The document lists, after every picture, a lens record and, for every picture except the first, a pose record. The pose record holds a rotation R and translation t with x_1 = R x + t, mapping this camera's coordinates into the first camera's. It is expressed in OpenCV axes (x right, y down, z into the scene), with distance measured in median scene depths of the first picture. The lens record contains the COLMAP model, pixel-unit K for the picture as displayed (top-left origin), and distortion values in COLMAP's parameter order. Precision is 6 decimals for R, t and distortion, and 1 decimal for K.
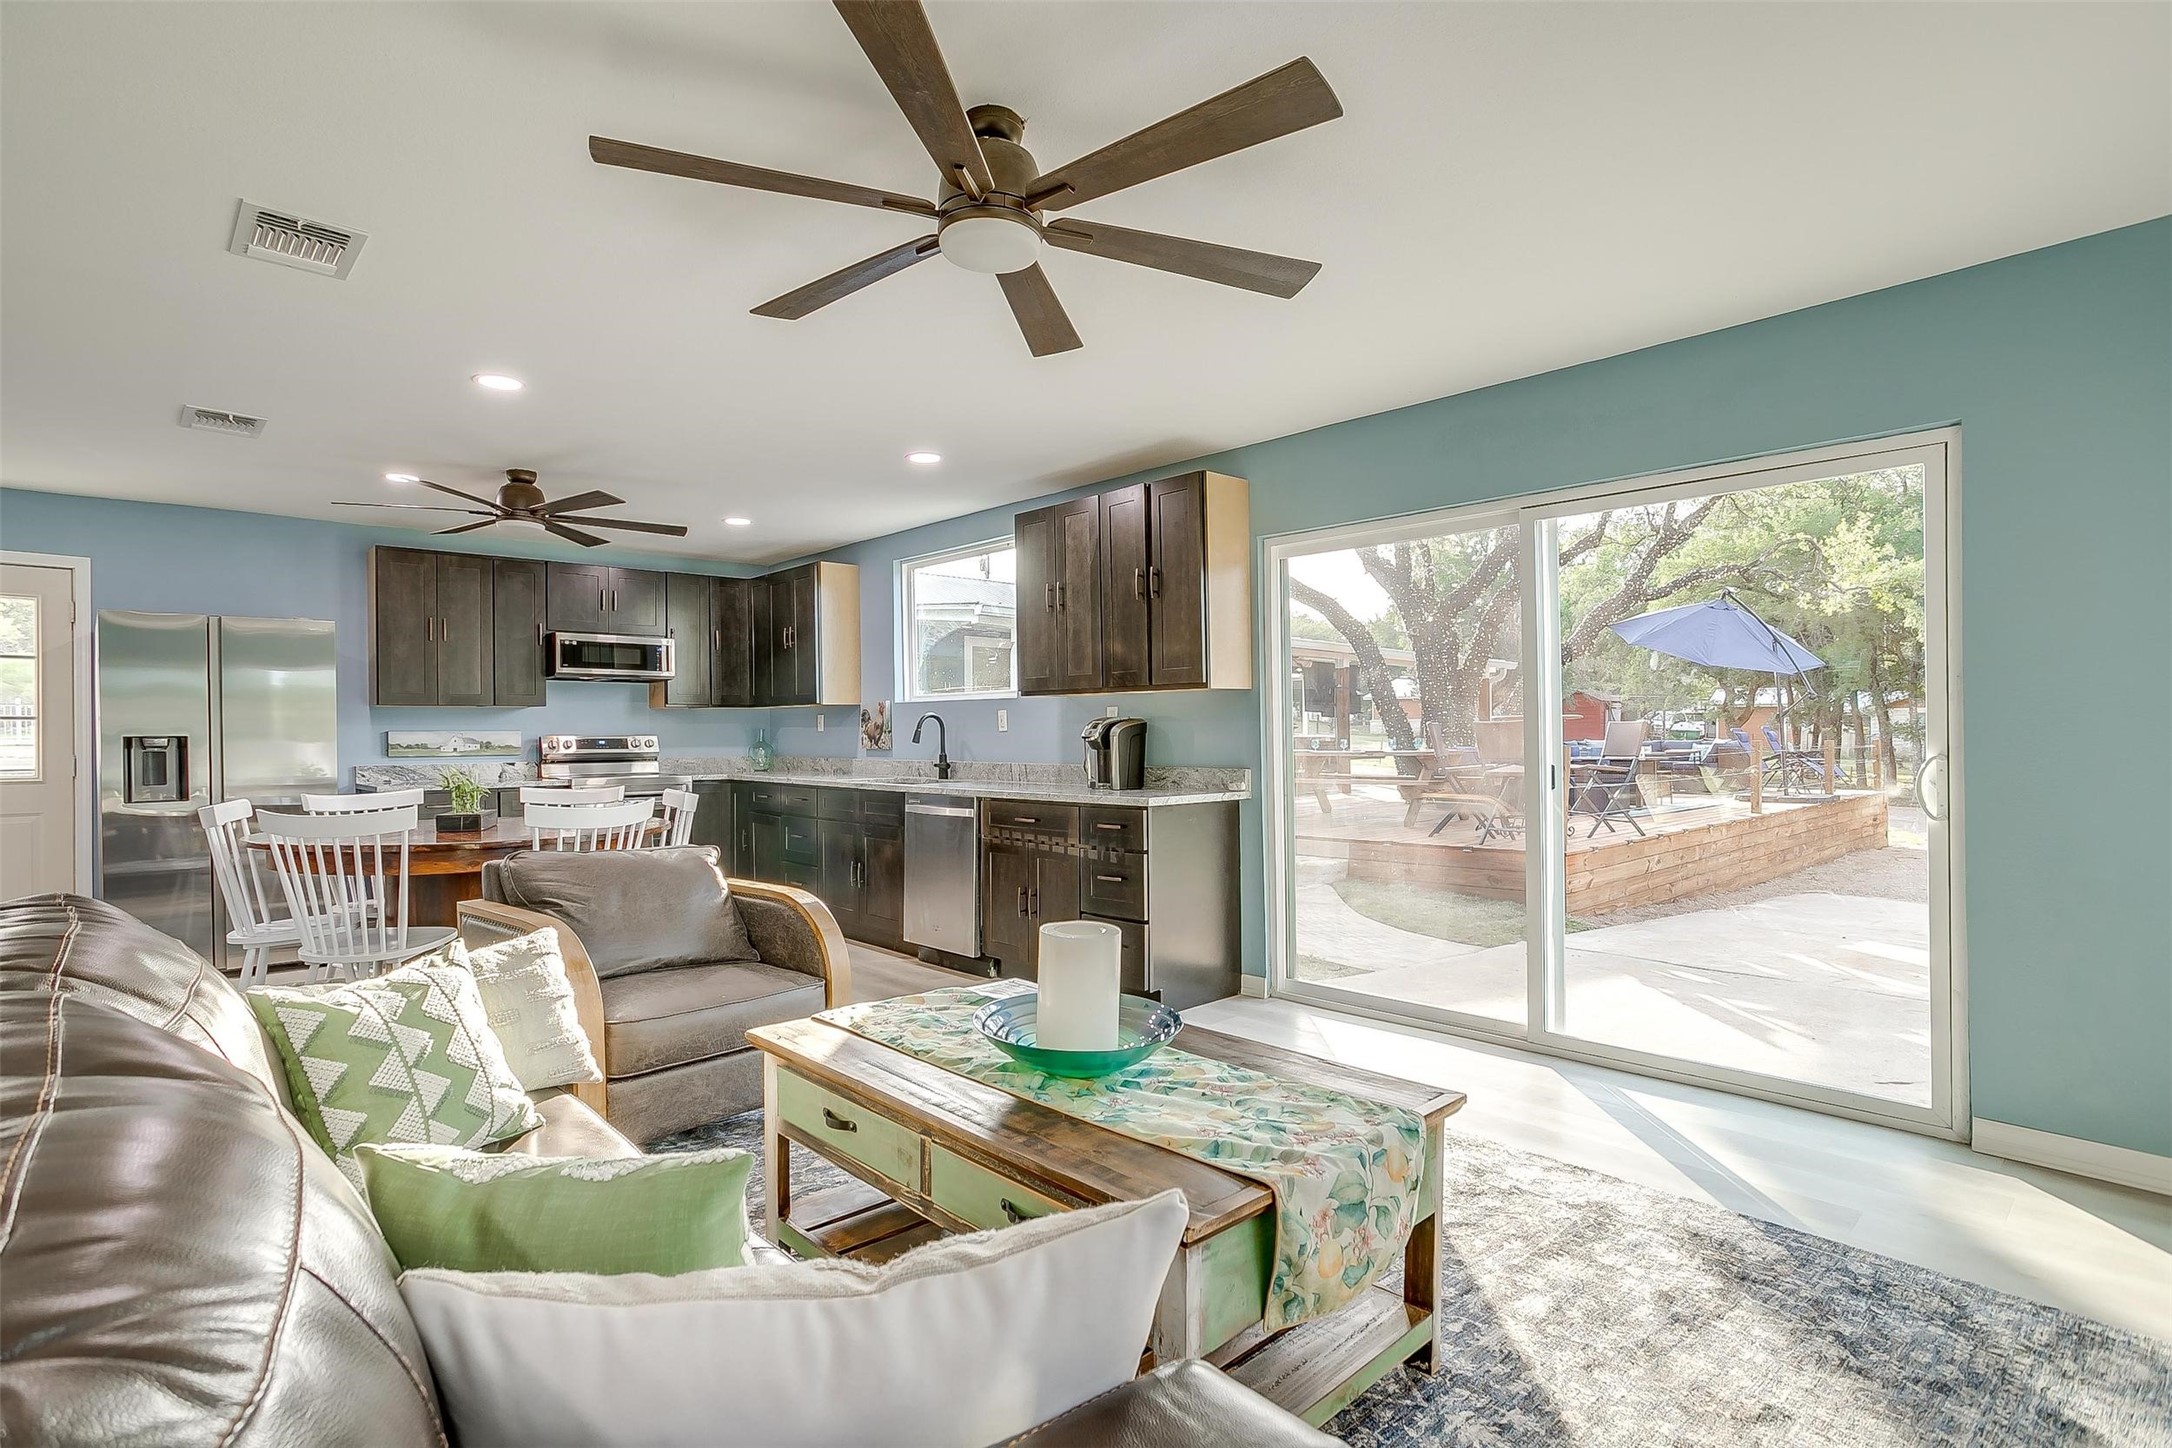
lens RADIAL K [[1073.1, 0, 1062.4], [0, 1073.1, 729.9], [0, 0, 1]] dist [-0.049045, 0.031552]
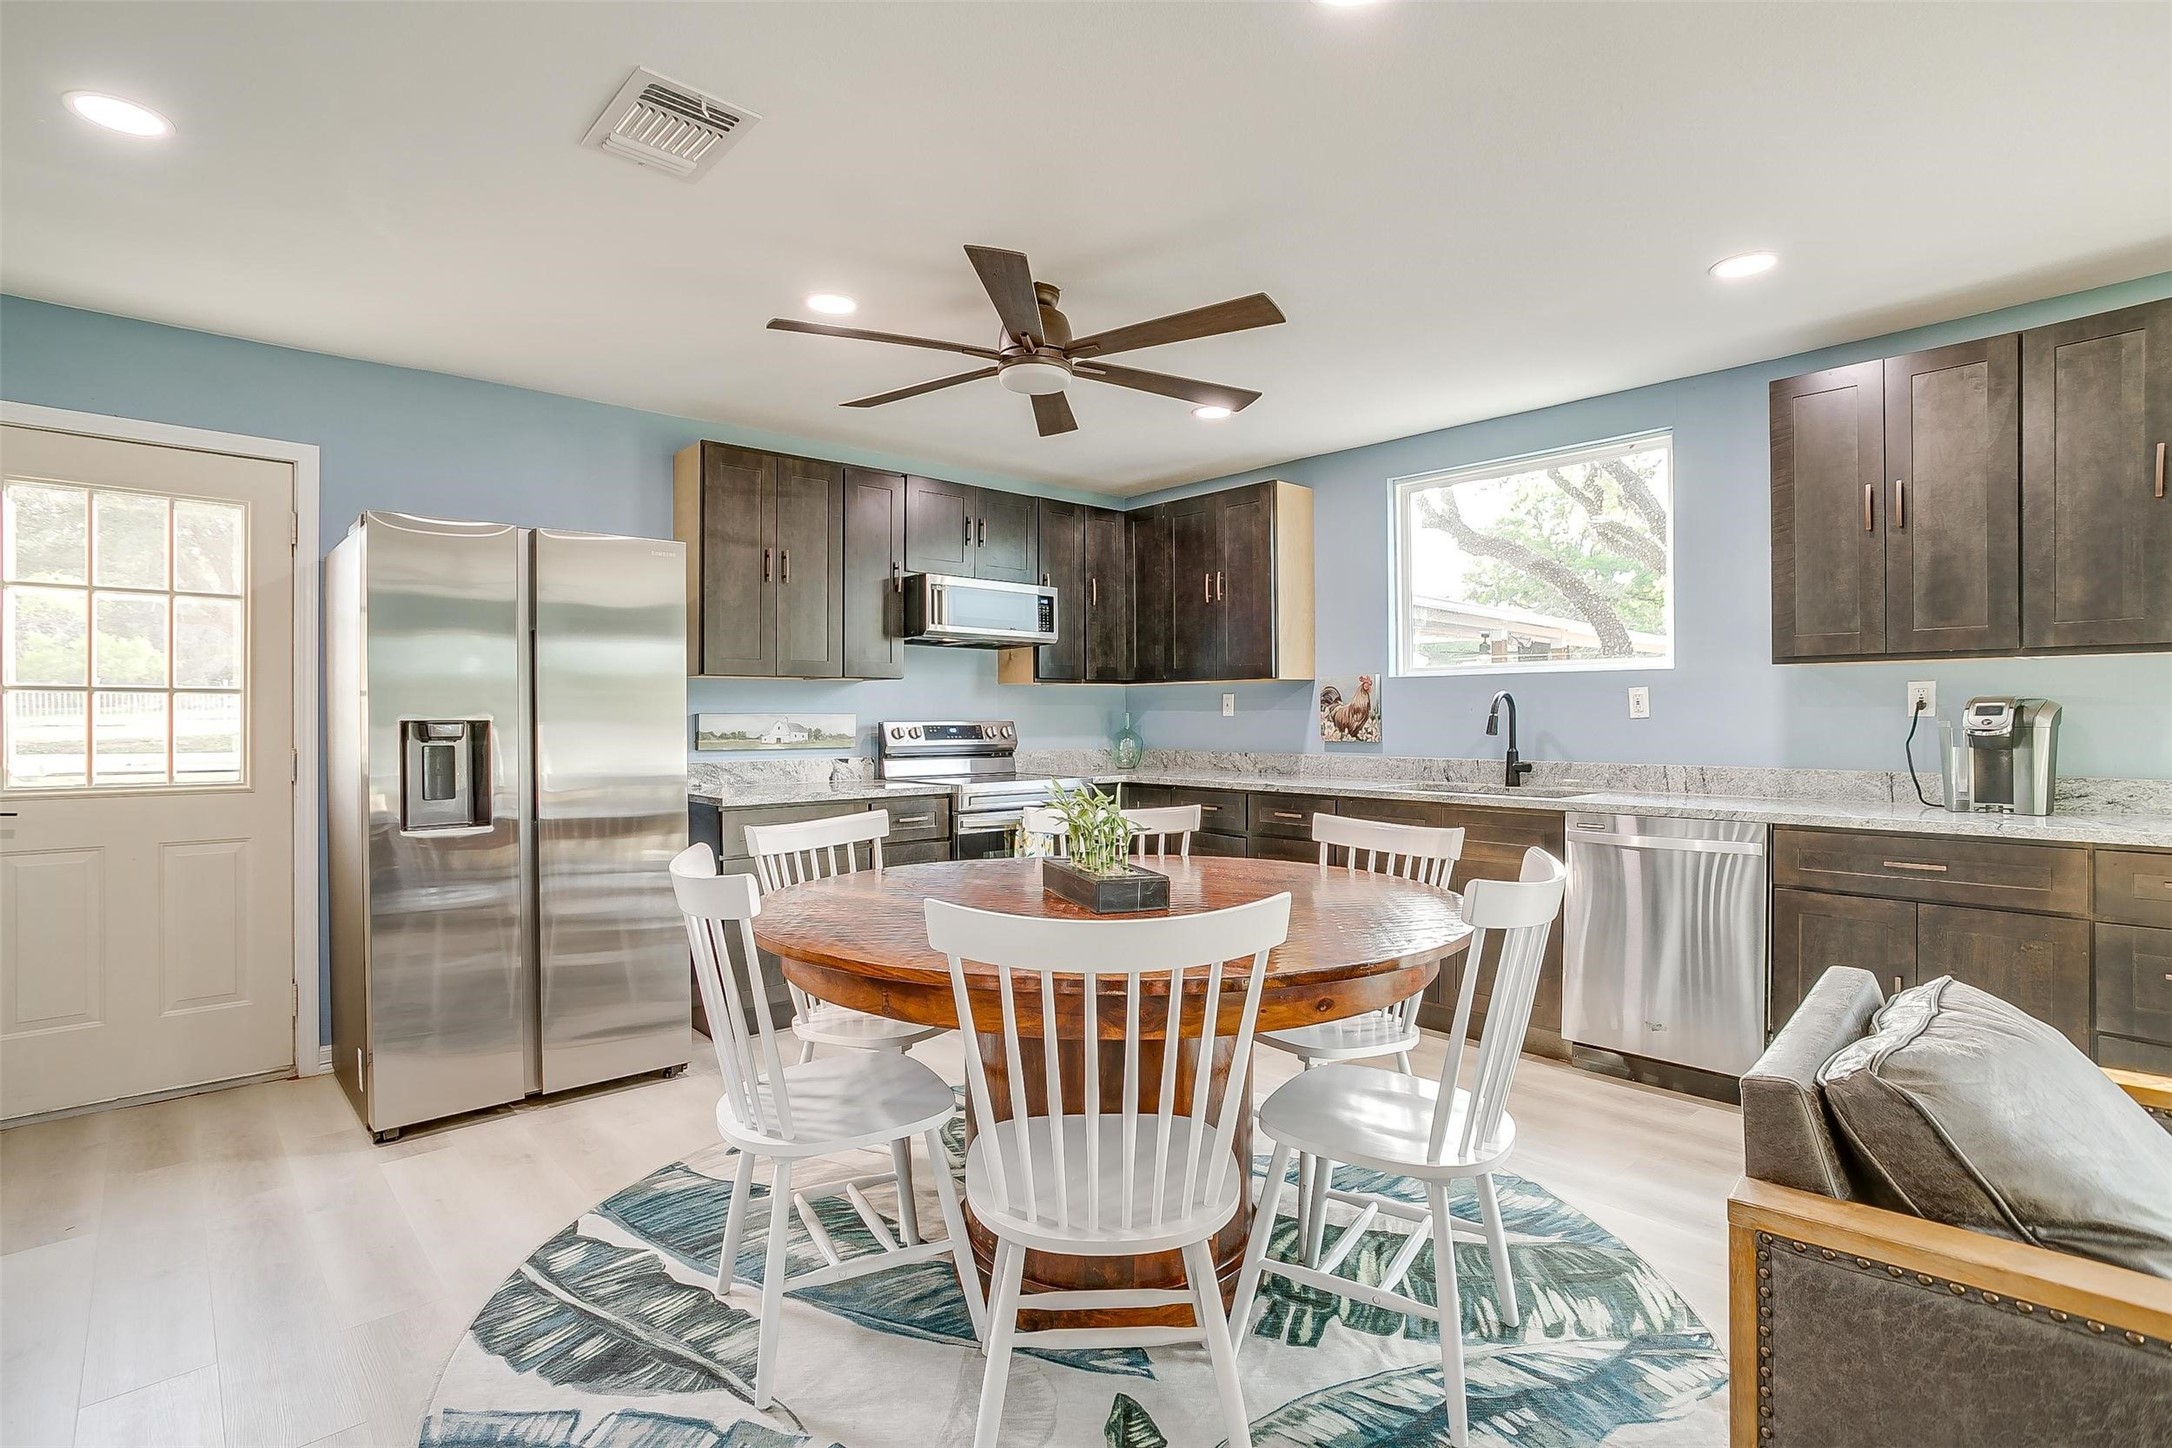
lens RADIAL K [[1058.0, 0, 1056.6], [0, 1058.0, 728.7], [0, 0, 1]] dist [-0.060011, 0.038457]
pose [[0.999887, 0.004784, -0.014249, -0.391628], [-0.004597, 0.999902, 0.013191, 0.000902], [0.014310, -0.013124, 0.999811, 0.312291]]
